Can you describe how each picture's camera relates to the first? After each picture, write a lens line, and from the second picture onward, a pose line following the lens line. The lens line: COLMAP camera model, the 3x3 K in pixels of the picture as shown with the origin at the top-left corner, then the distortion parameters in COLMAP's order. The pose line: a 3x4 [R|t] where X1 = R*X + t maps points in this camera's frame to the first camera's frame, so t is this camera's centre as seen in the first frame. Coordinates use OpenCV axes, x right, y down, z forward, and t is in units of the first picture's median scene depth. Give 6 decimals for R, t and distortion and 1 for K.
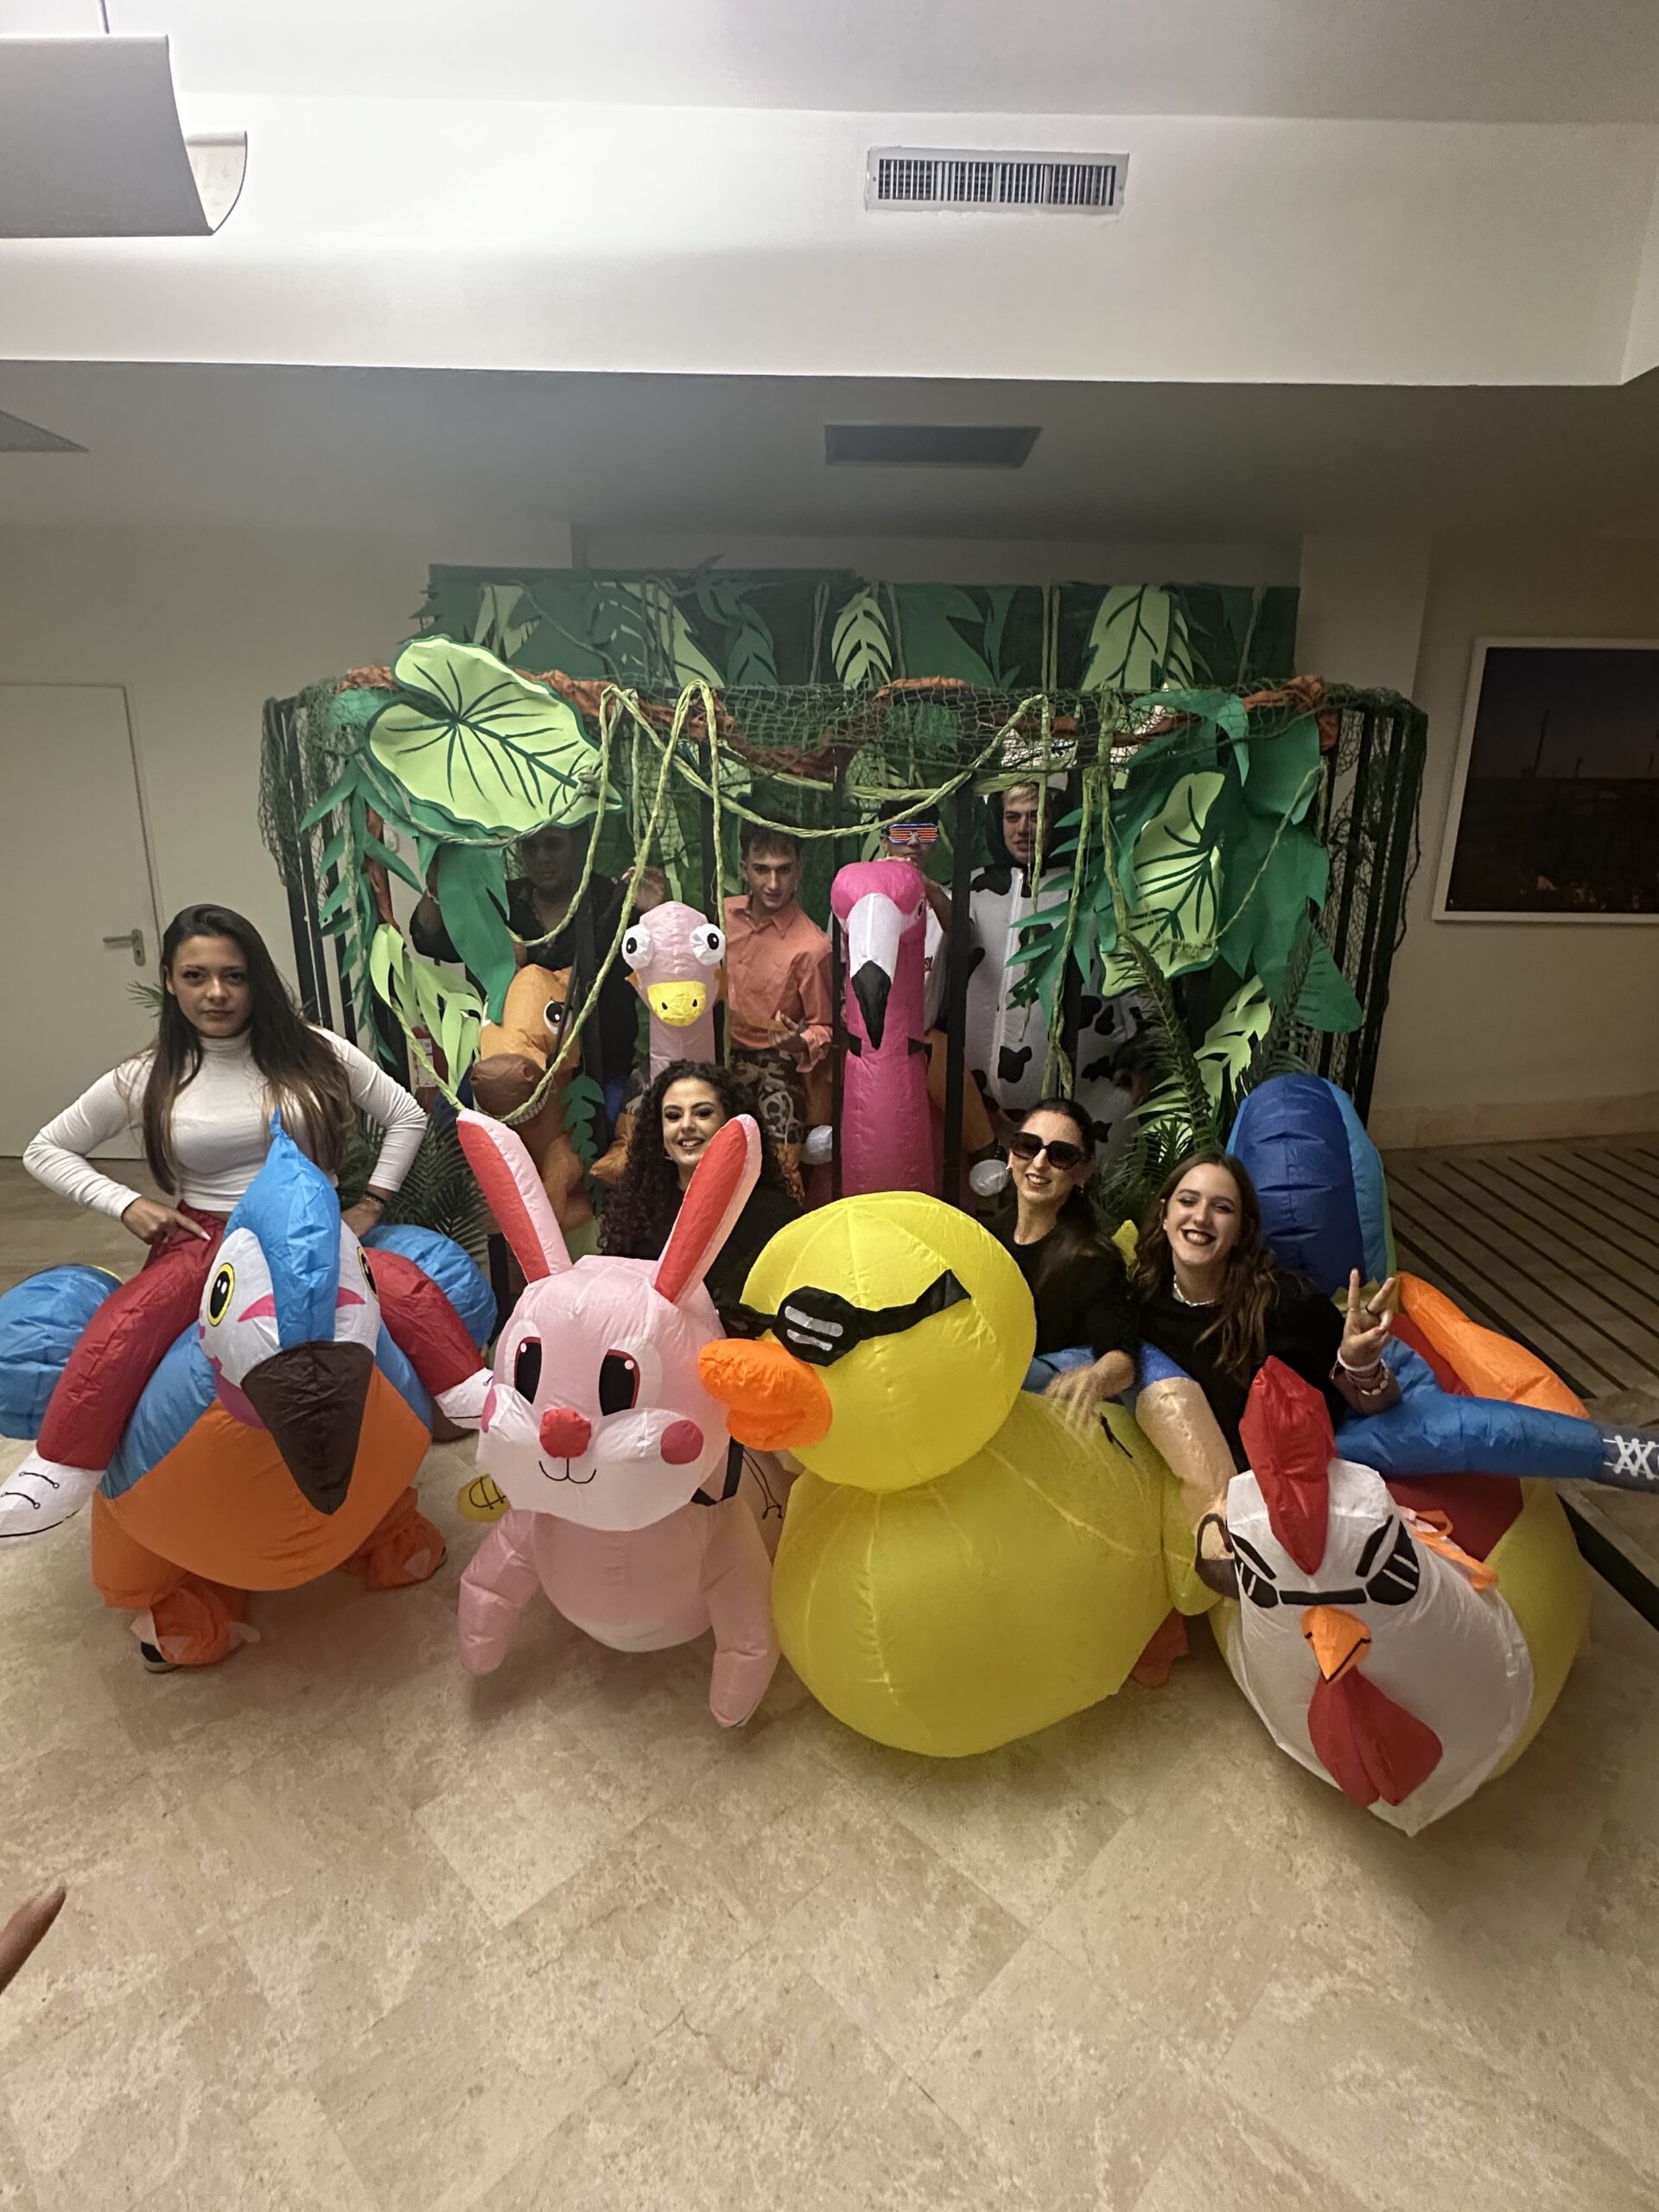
lens RADIAL K [[1105.2, 0, 836.4], [0, 1105.2, 1101.2], [0, 0, 1]] dist [-0.002445, -0.003785]
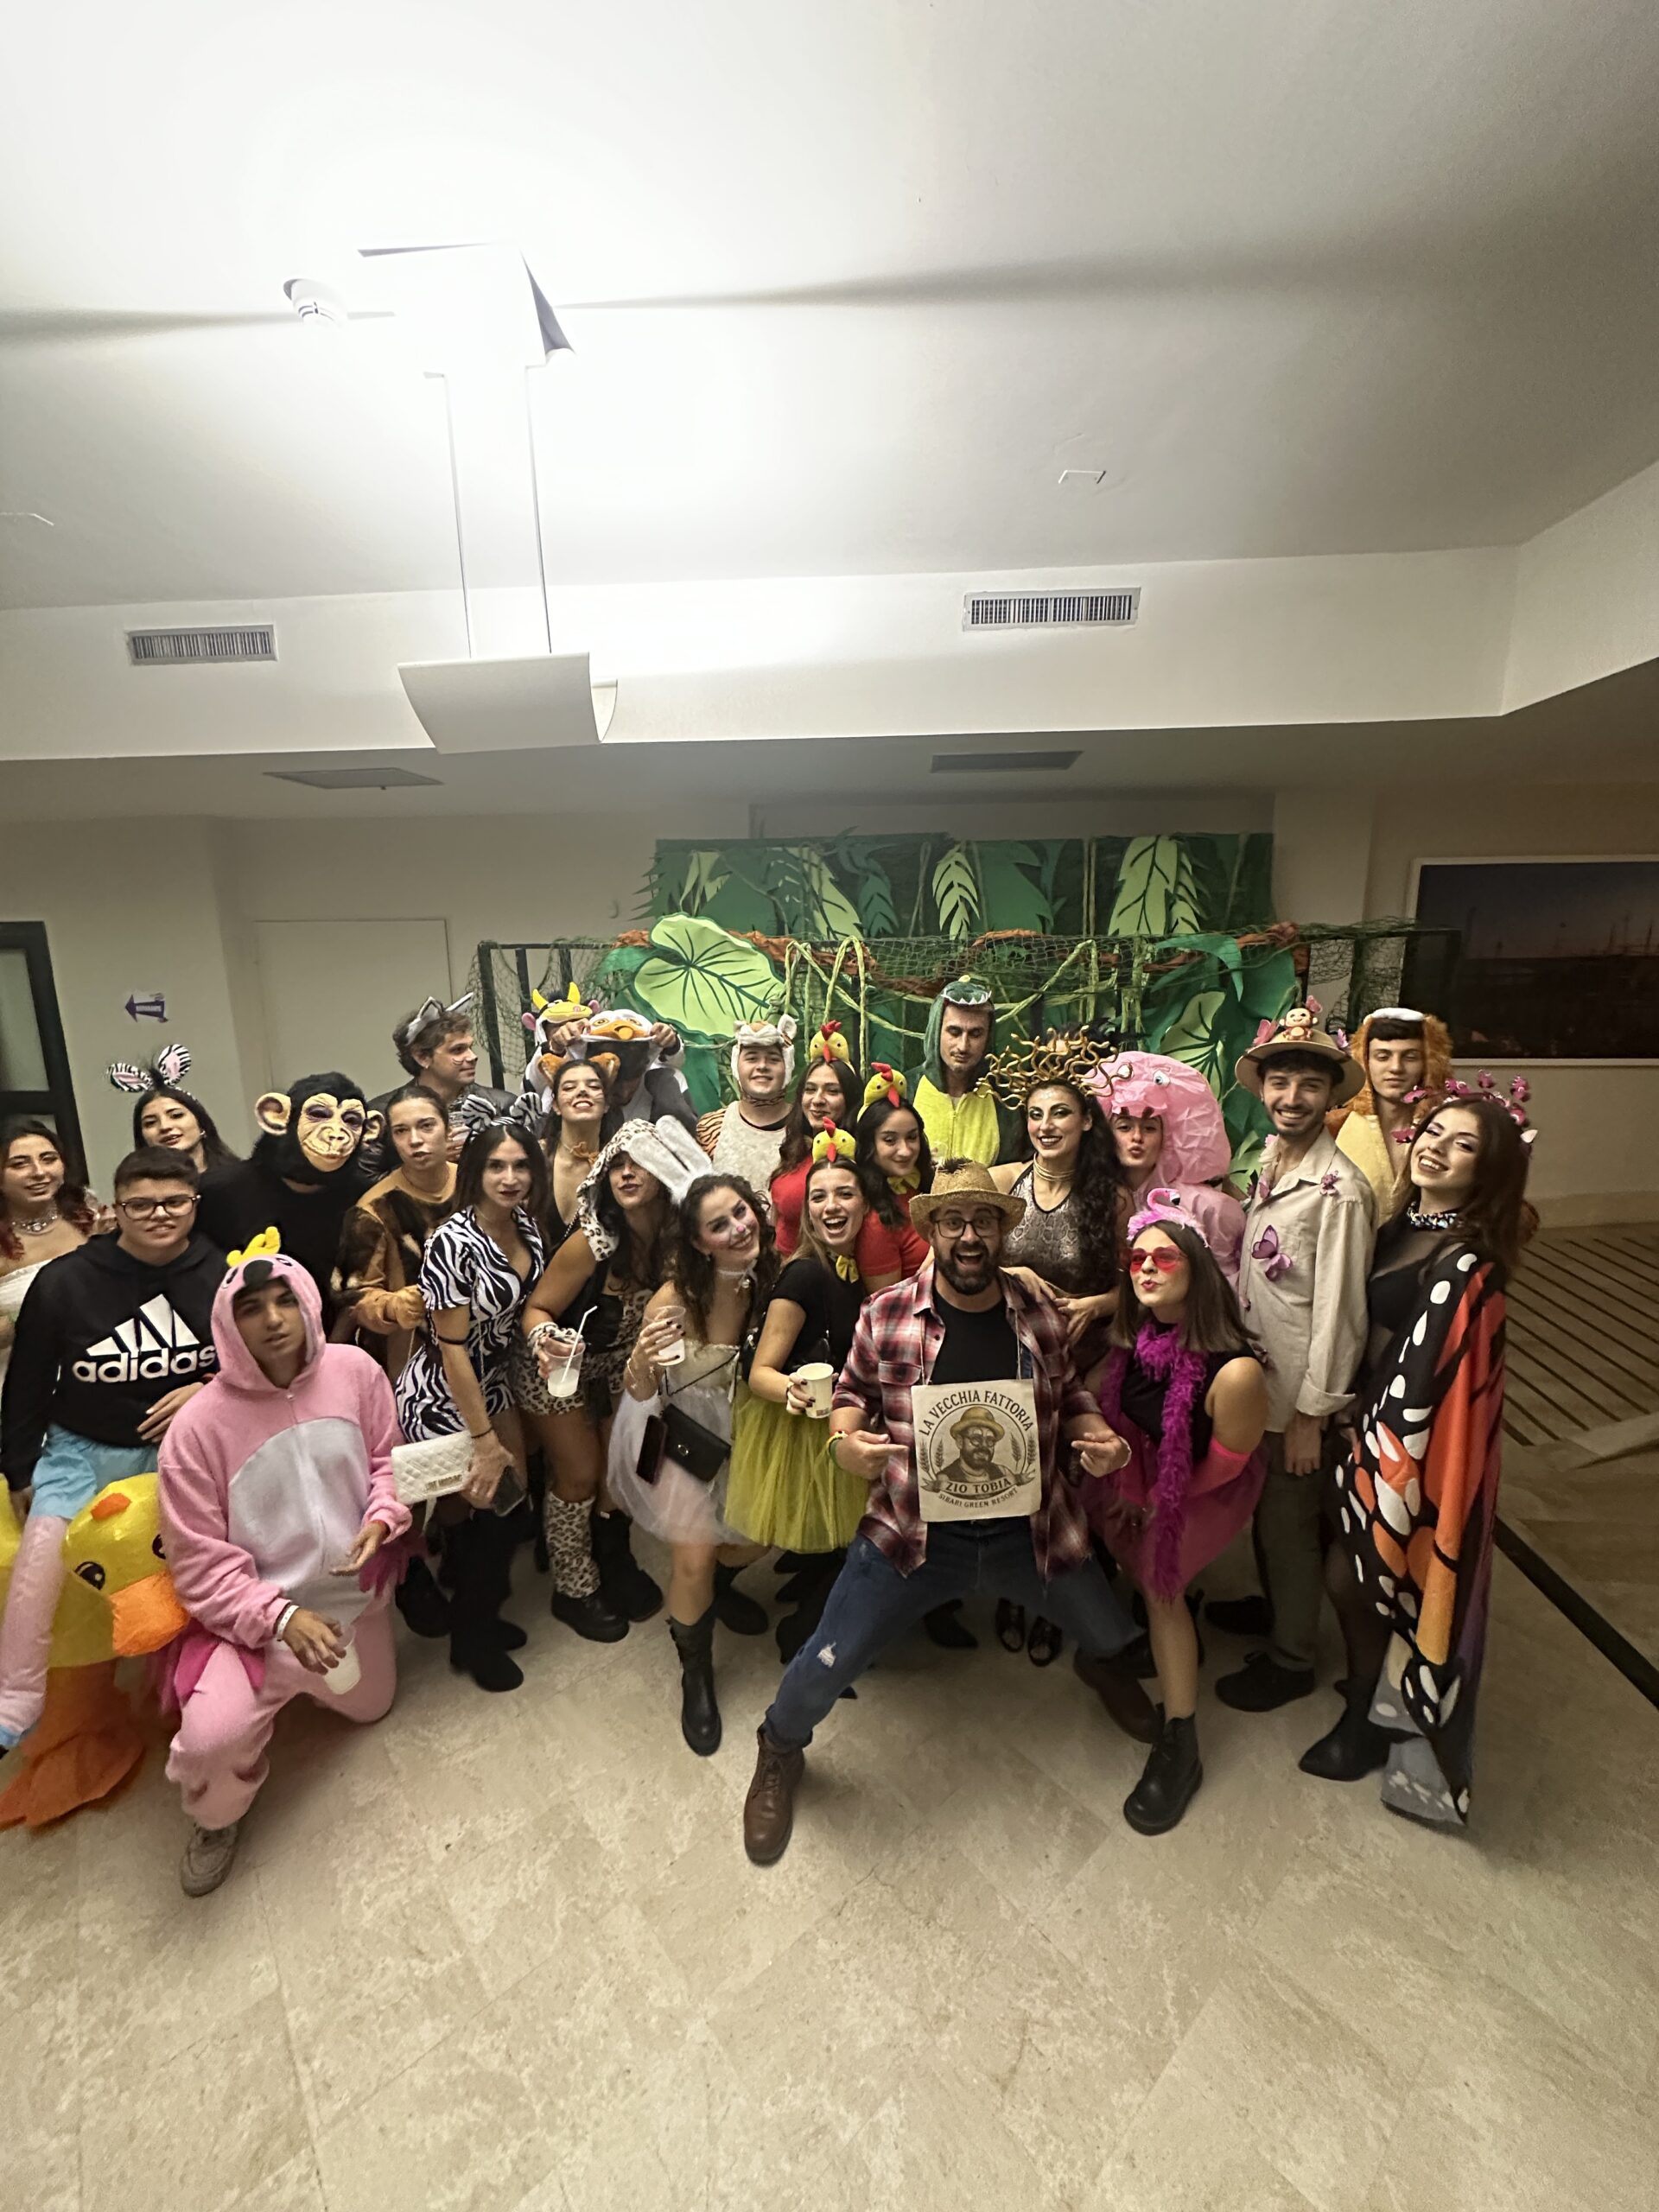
lens RADIAL K [[888.6, 0, 822.0], [0, 888.6, 1097.8], [0, 0, 1]] dist [-0.016213, 0.001949]
pose [[0.995561, -0.010573, -0.093519, -0.060806], [0.003741, 0.997330, -0.072936, -0.085532], [0.094040, 0.072263, 0.992942, -0.177621]]
